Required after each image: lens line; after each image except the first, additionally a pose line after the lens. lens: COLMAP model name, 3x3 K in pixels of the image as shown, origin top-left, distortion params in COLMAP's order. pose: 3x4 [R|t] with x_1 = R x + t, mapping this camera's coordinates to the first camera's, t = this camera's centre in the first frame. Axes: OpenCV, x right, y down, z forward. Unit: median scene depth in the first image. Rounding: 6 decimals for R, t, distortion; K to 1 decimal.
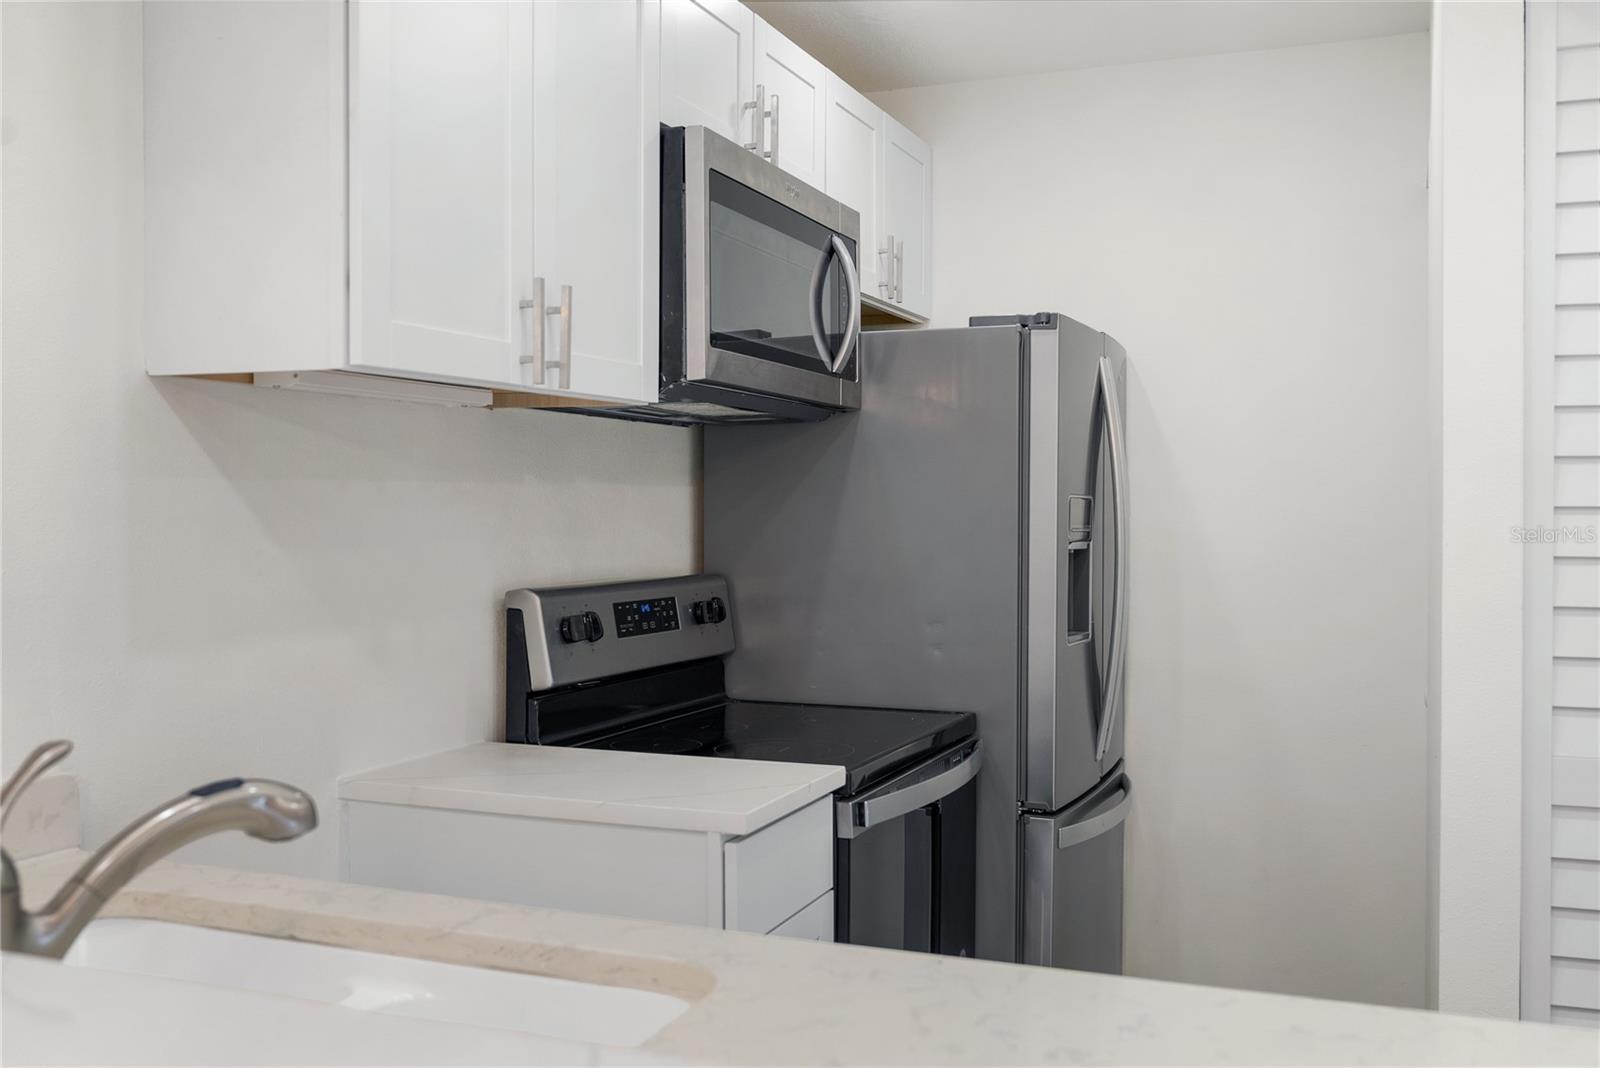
lens RADIAL K [[1476.3, 0, 802.5], [0, 1476.3, 528.6], [0, 0, 1]] dist [-0.011372, 0.000000]
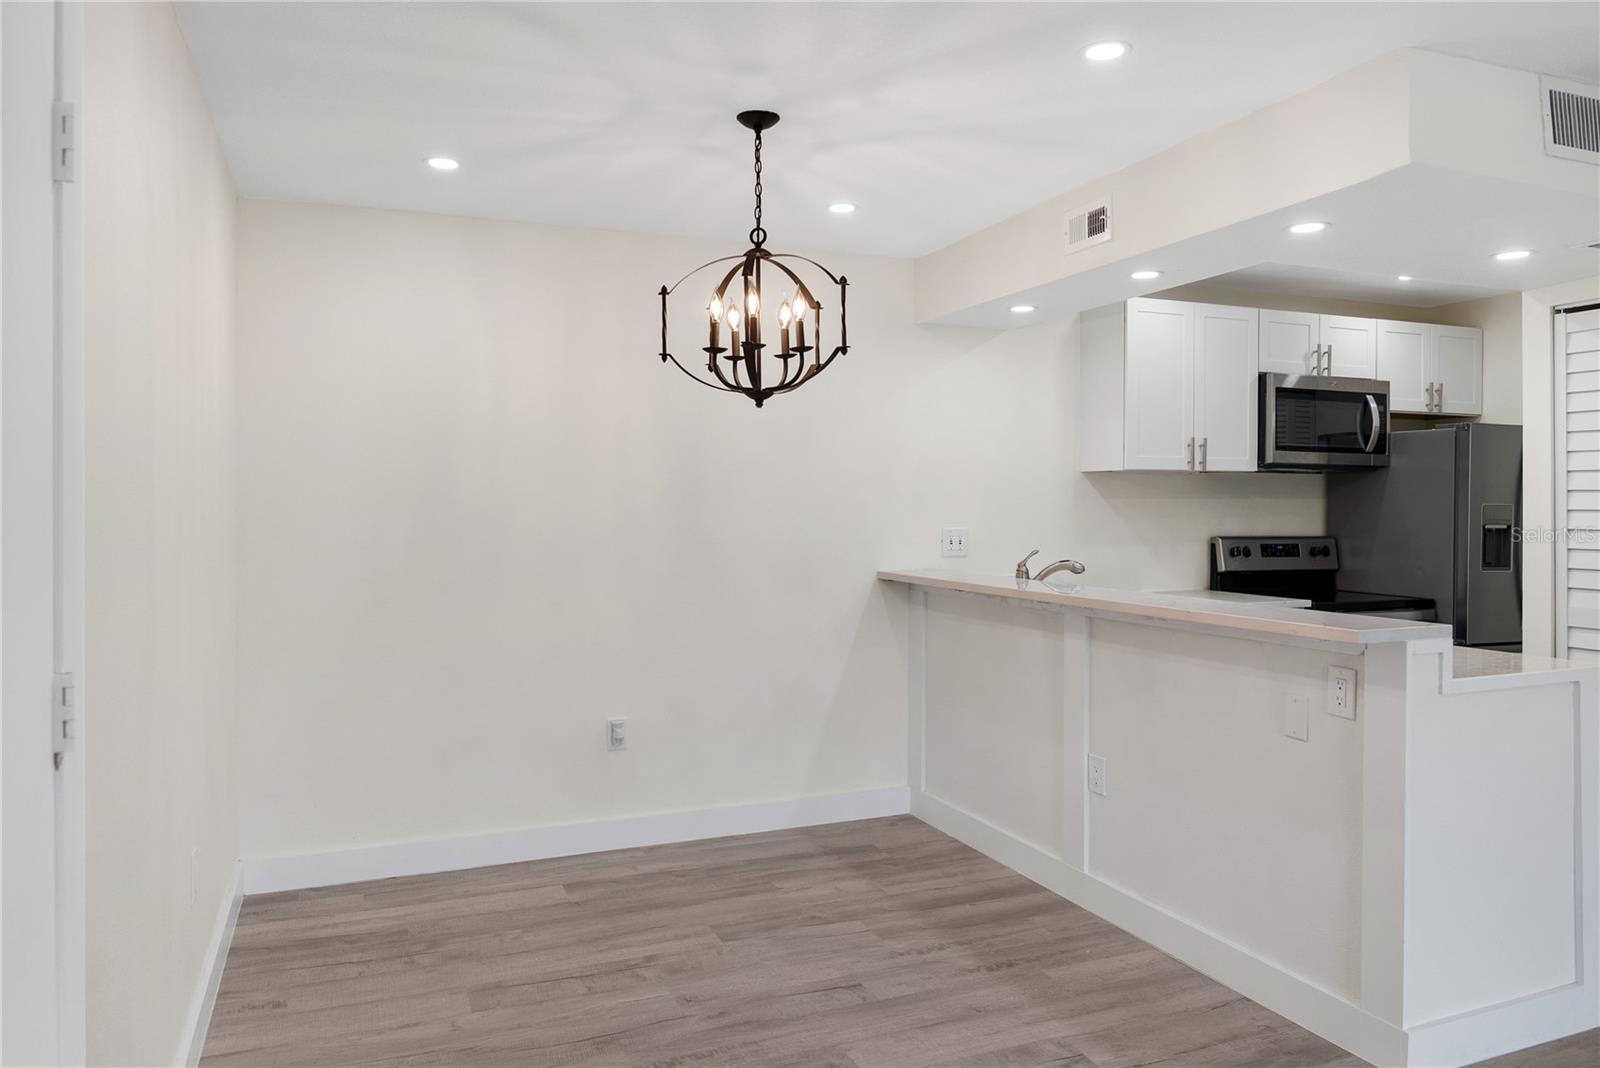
lens RADIAL K [[1100.4, 0, 812.7], [0, 1100.4, 509.5], [0, 0, 1]] dist [-0.008417, 0.002436]
pose [[0.708012, 0.007265, -0.706163, 0.748513], [-0.014645, 0.999883, -0.004397, 0.009843], [0.706049, 0.013455, 0.708035, -1.039287]]
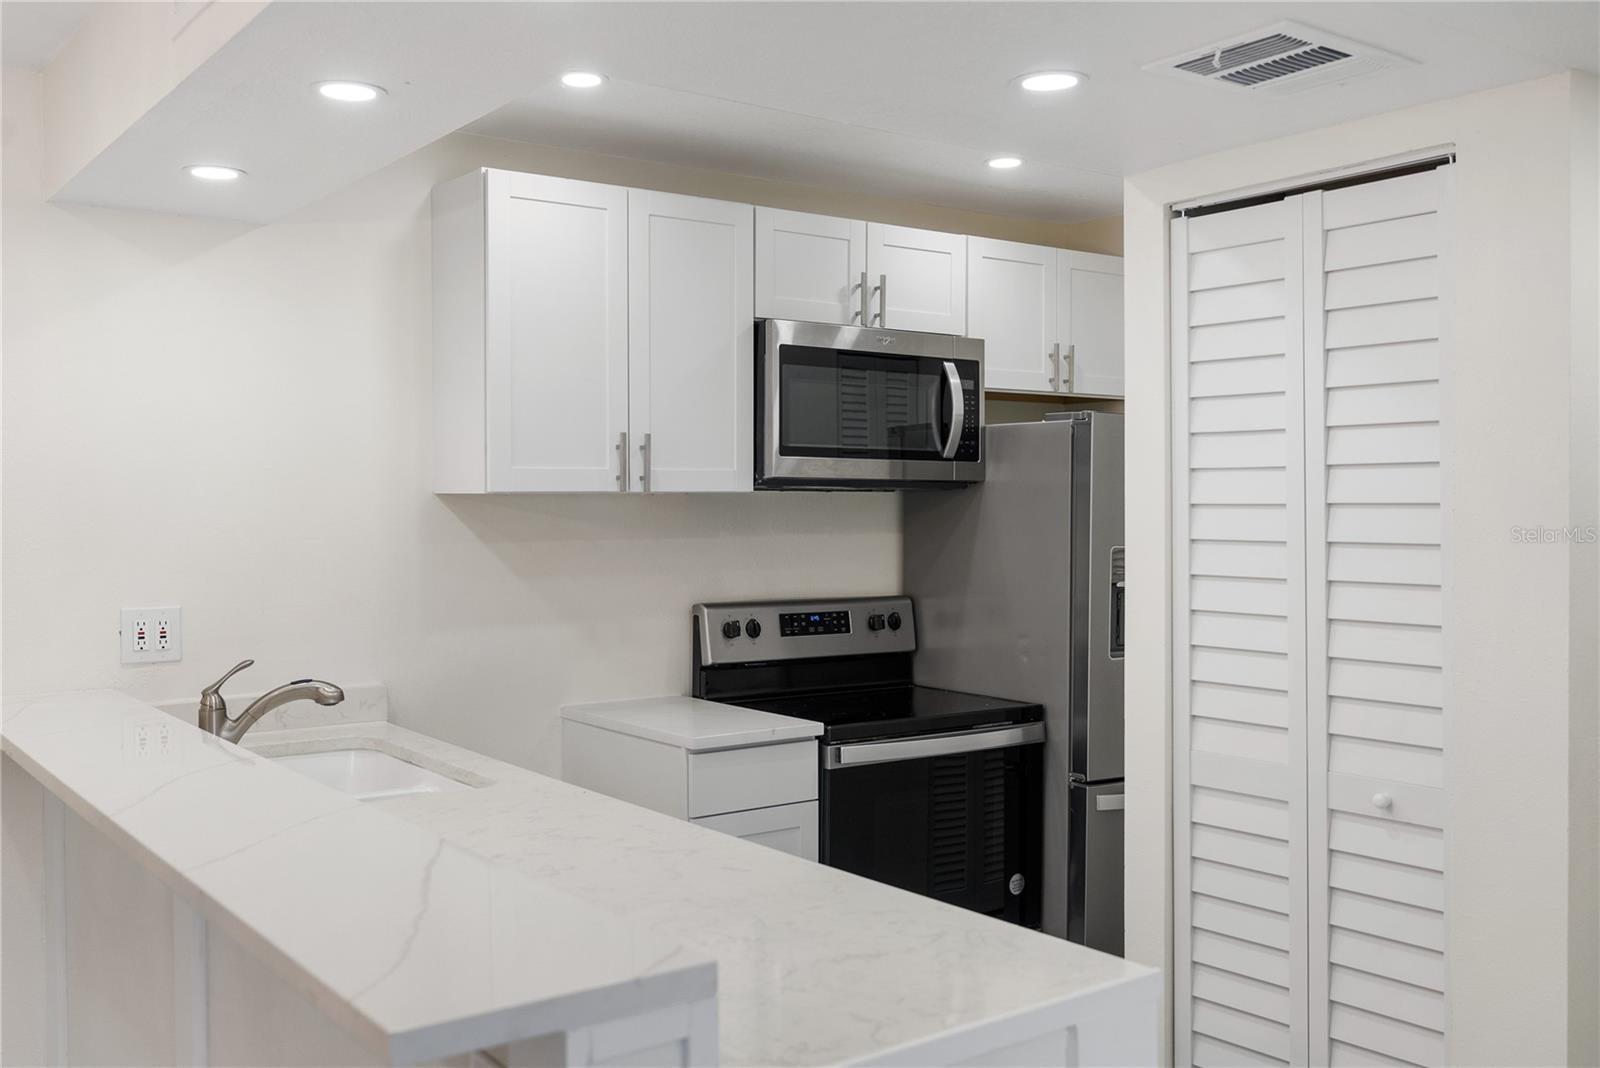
lens RADIAL K [[1476.3, 0, 803.1], [0, 1476.3, 532.9], [0, 0, 1]] dist [-0.011372, 0.000000]
pose [[0.856804, 0.011166, -0.515521, 0.742901], [-0.008174, 0.999934, 0.008074, -0.050859], [0.515577, -0.002704, 0.856839, -0.337662]]
